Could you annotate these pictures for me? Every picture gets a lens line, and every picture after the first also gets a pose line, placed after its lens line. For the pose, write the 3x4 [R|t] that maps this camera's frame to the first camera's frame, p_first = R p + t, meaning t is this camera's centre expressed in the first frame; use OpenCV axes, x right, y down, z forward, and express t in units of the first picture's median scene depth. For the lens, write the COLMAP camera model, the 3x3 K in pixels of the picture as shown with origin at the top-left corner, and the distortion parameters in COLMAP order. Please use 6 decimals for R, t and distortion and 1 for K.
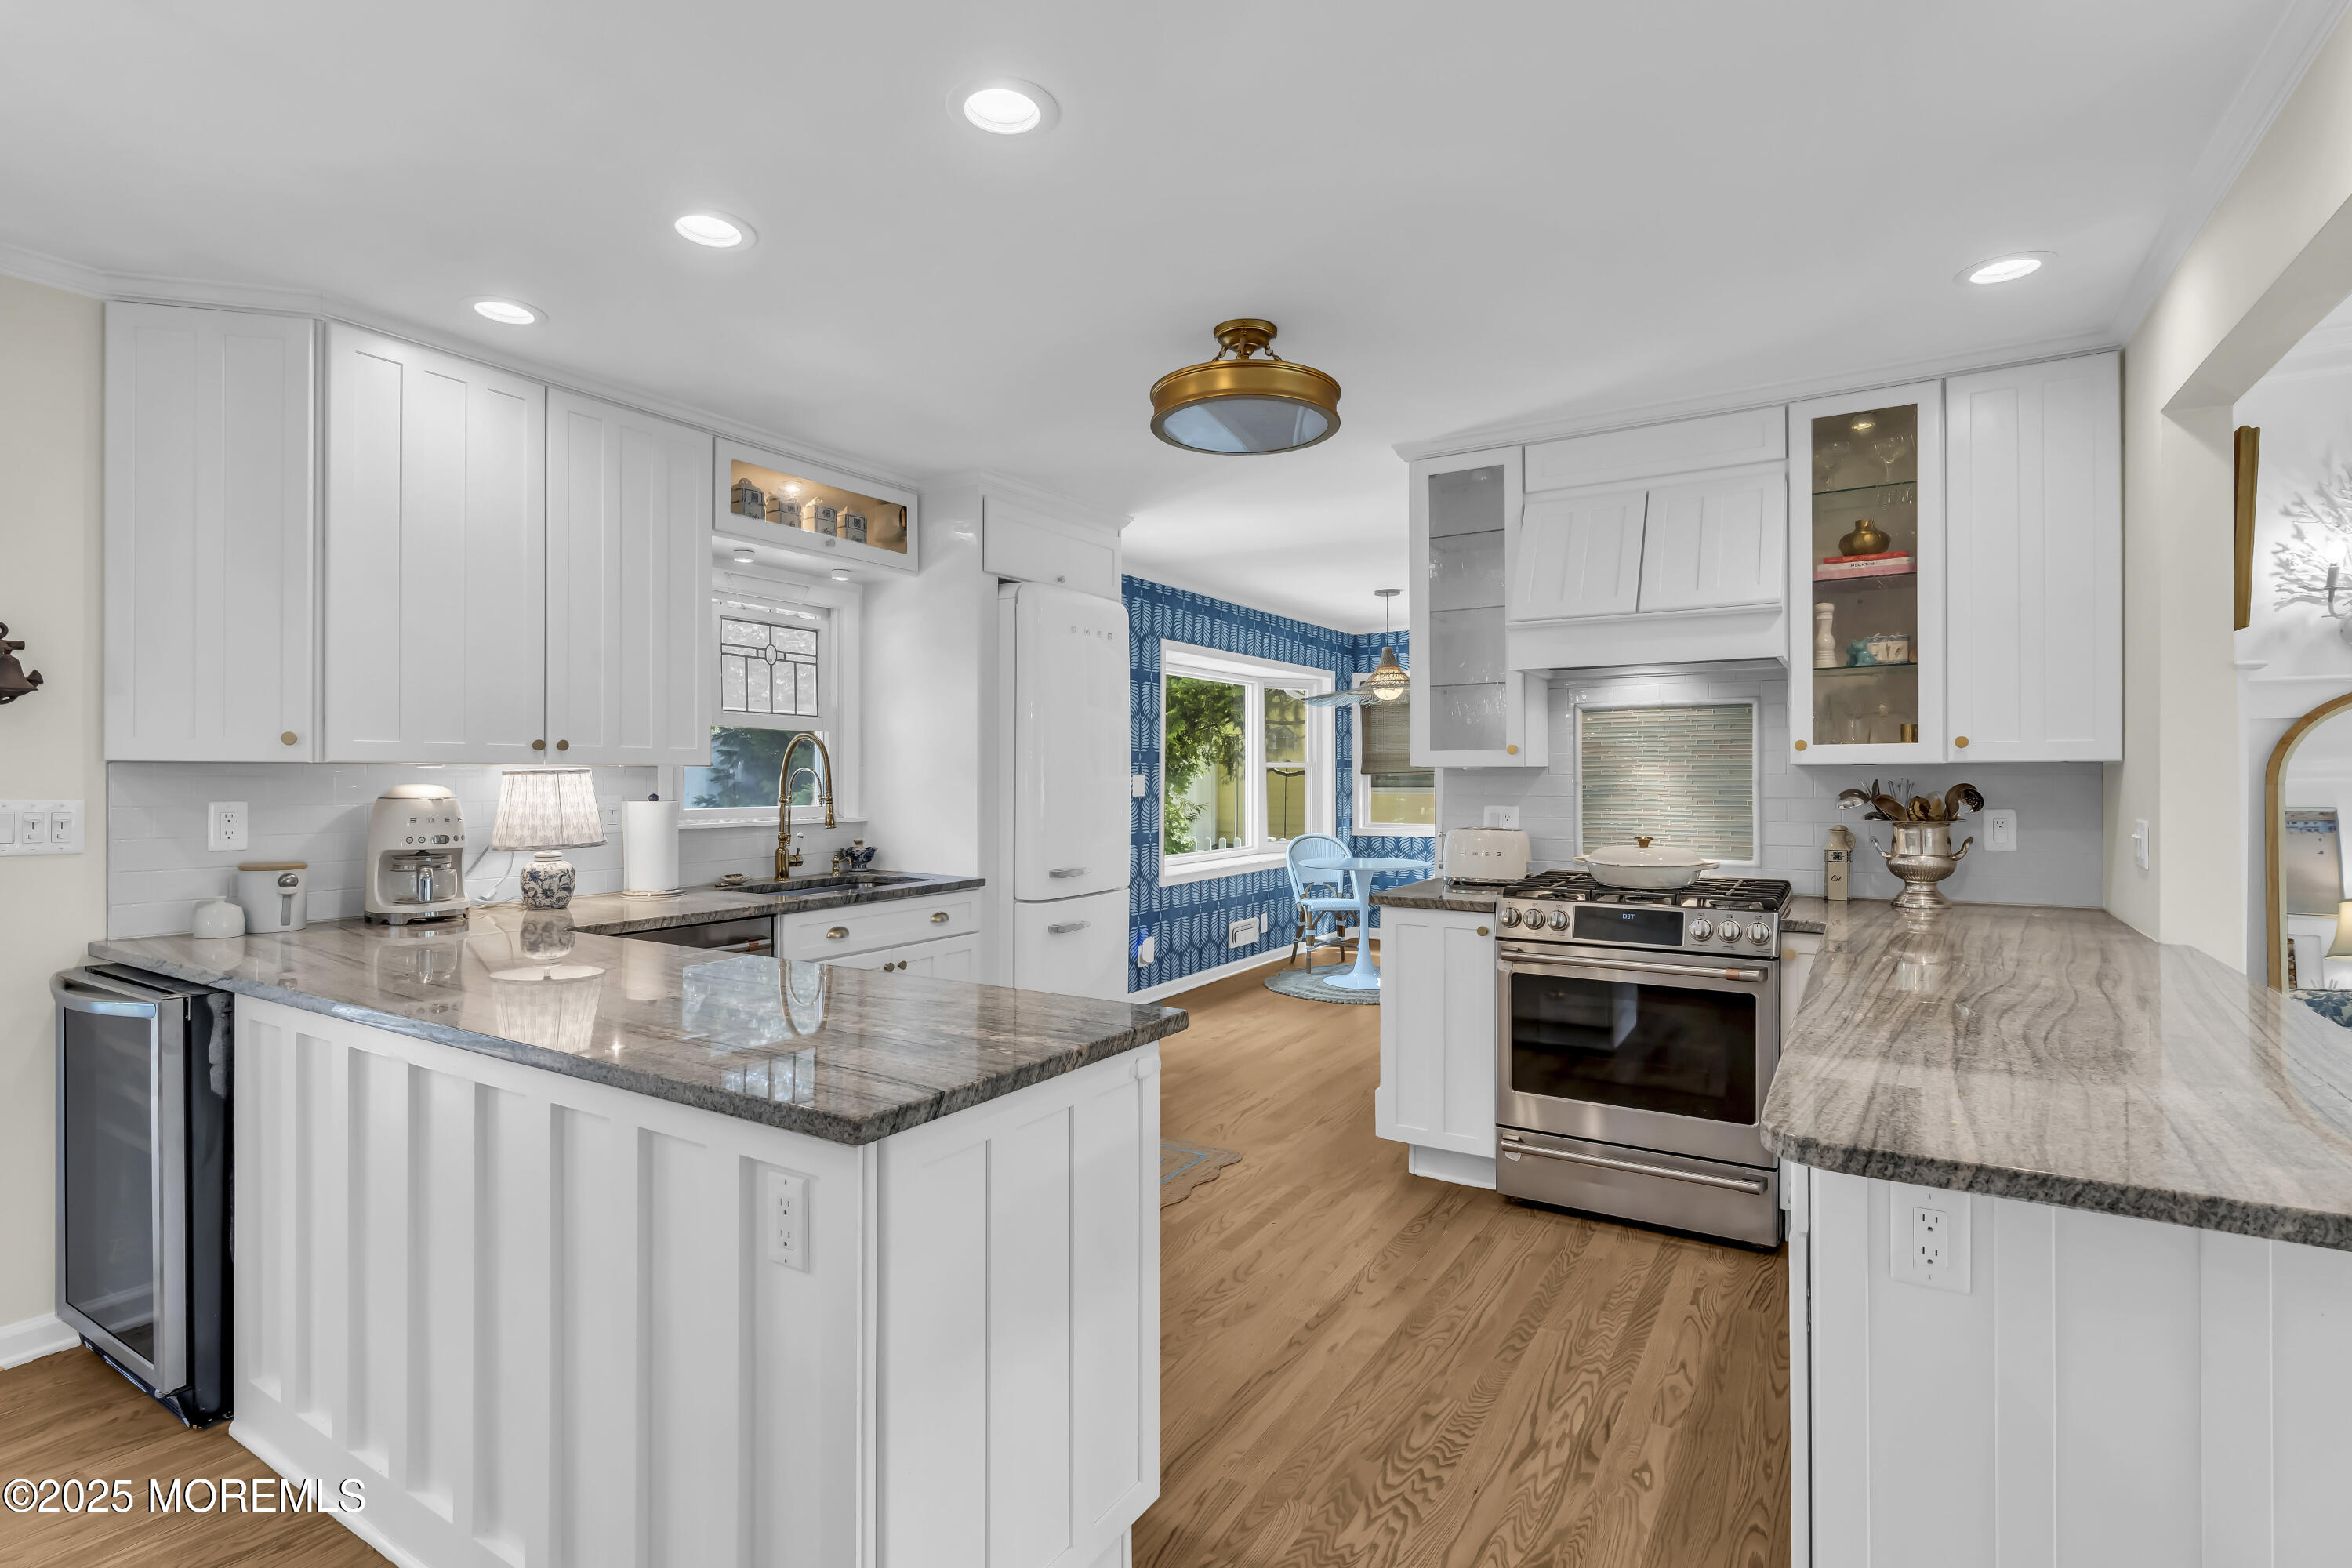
lens RADIAL K [[1129.6, 0, 1168.8], [0, 1129.6, 775.6], [0, 0, 1]] dist [-0.000688, -0.000260]
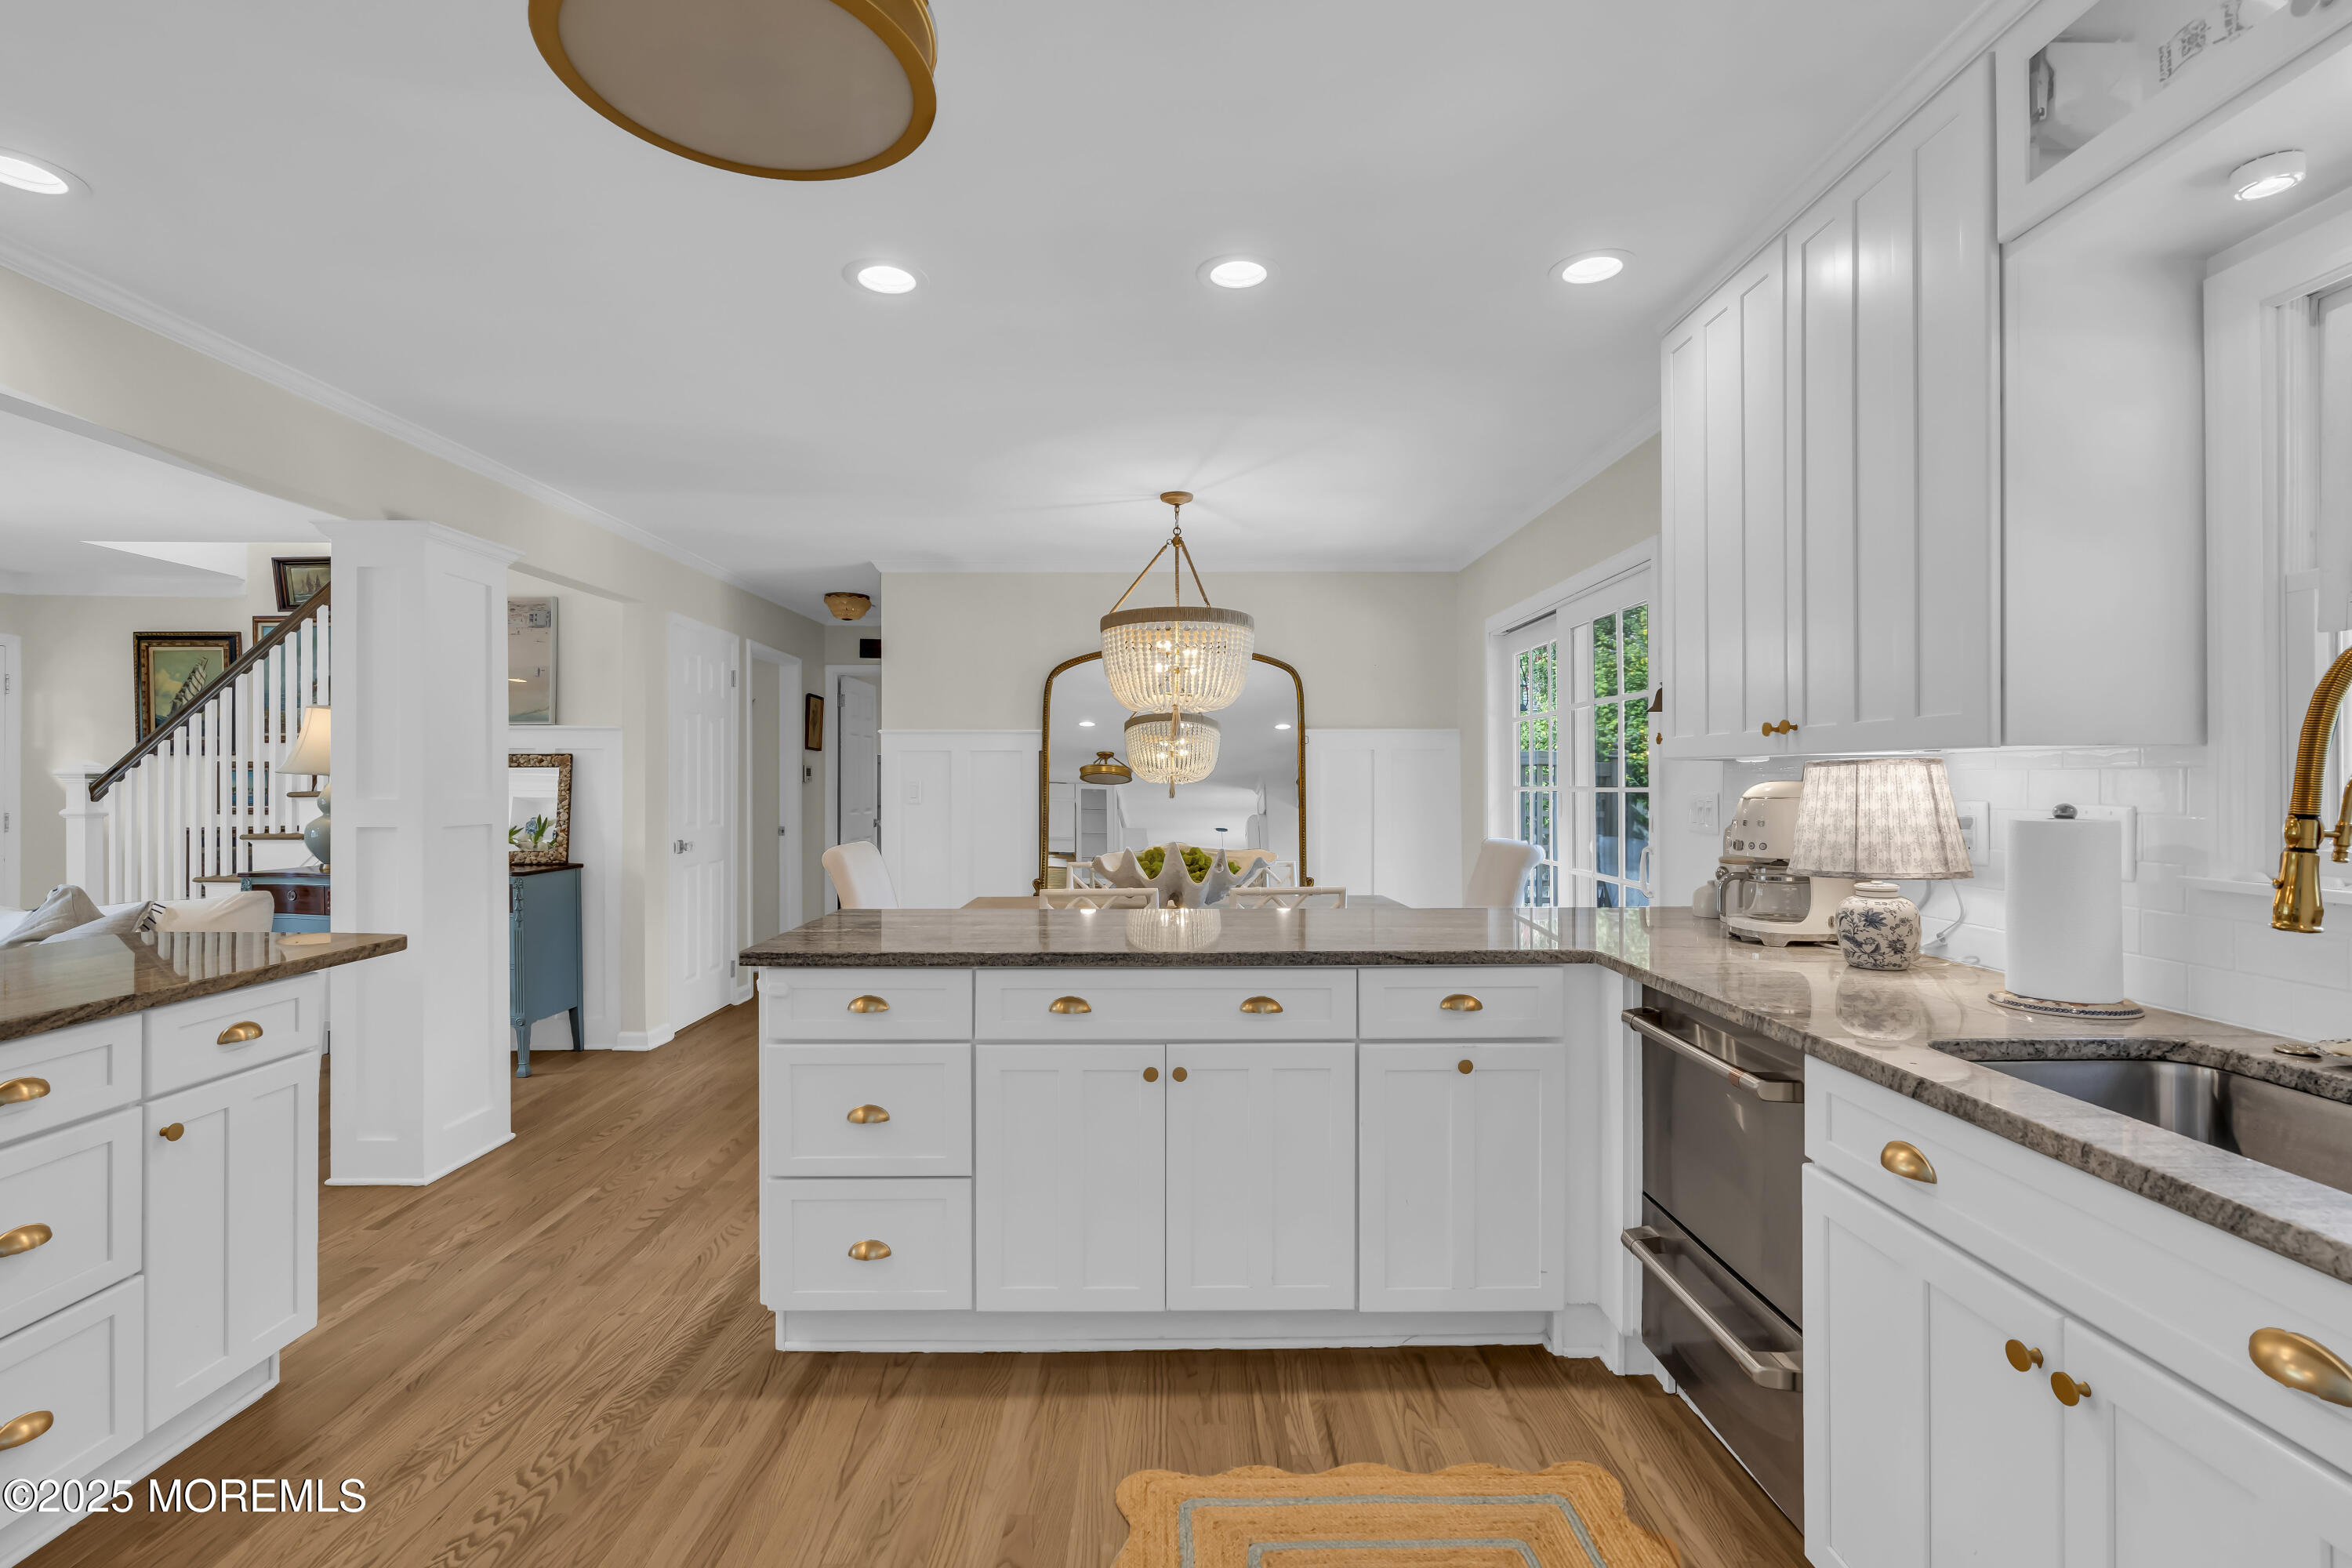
lens RADIAL K [[1053.6, 0, 1171.9], [0, 1053.6, 776.3], [0, 0, 1]] dist [-0.001498, 0.000482]
pose [[-0.846239, -0.001456, -0.532802, 0.139677], [0.001322, 0.999987, -0.004831, 0.006037], [0.532802, -0.004793, -0.846226, 1.312633]]
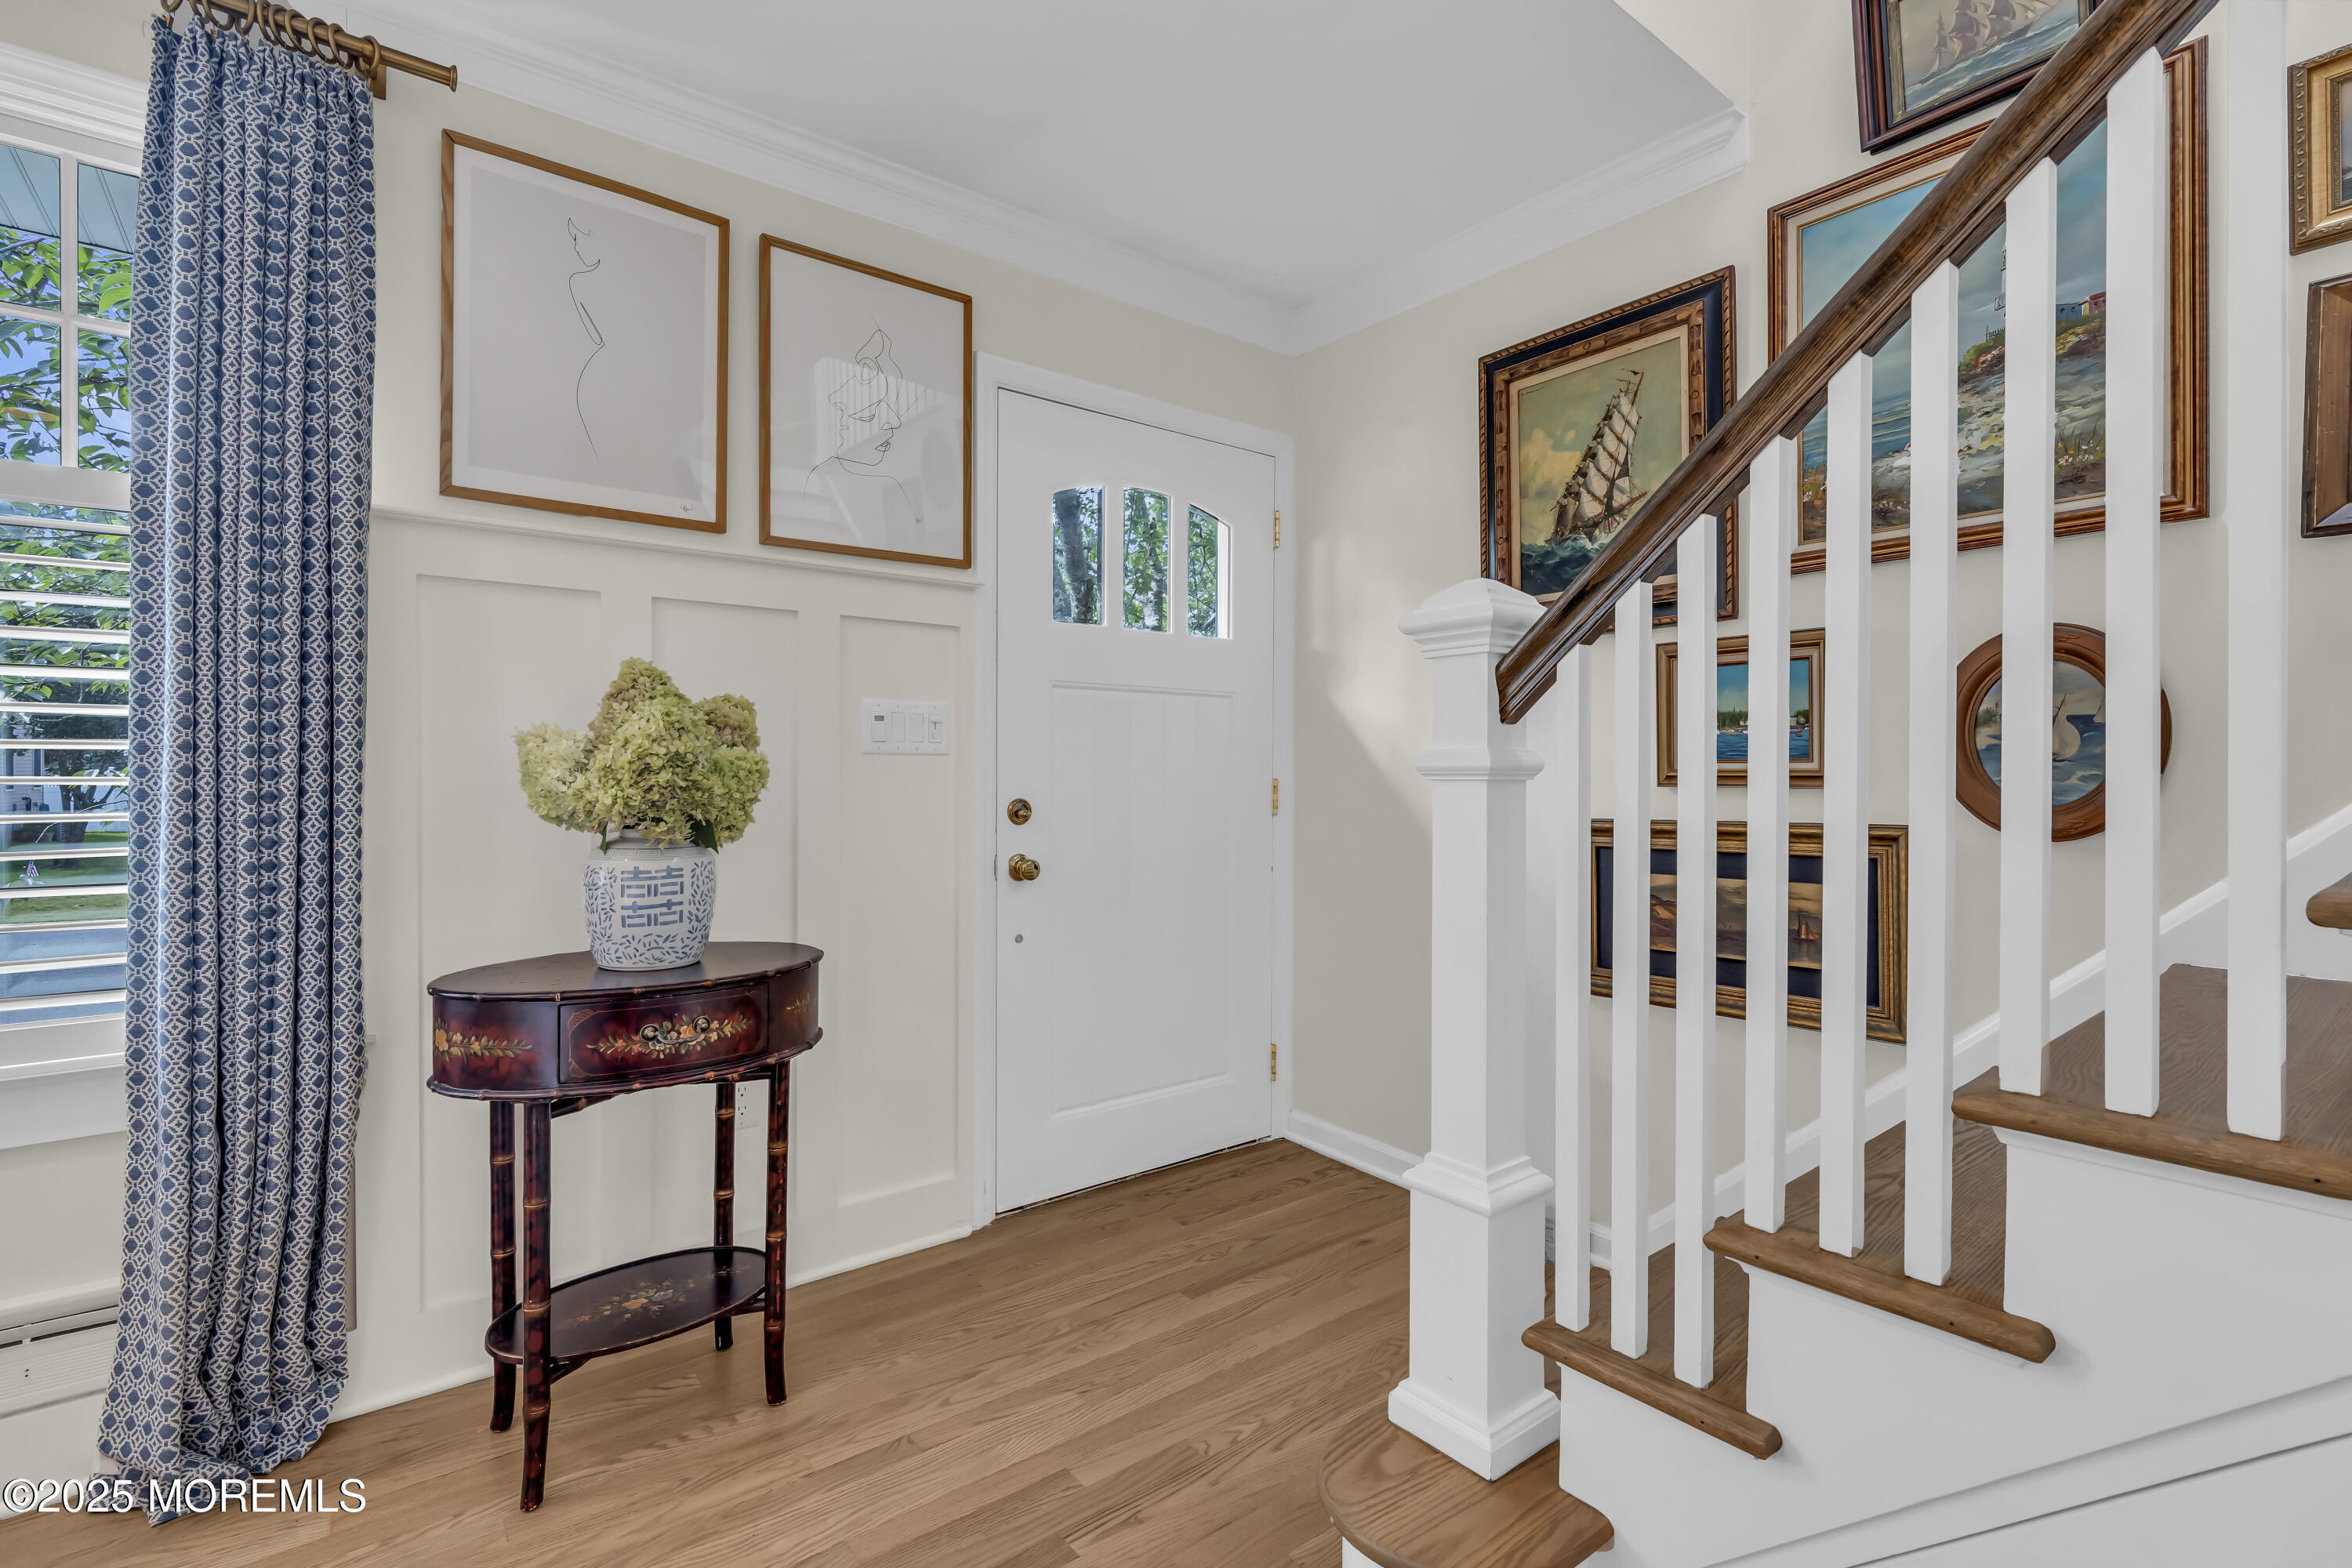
lens RADIAL K [[1053.6, 0, 1171.9], [0, 1053.6, 776.3], [0, 0, 1]] dist [-0.001498, 0.000482]
pose [[-0.935802, -0.004866, 0.352492, 0.638146], [-0.003680, 0.999985, 0.004034, 0.054490], [-0.352507, 0.002478, -0.935806, -0.411705]]
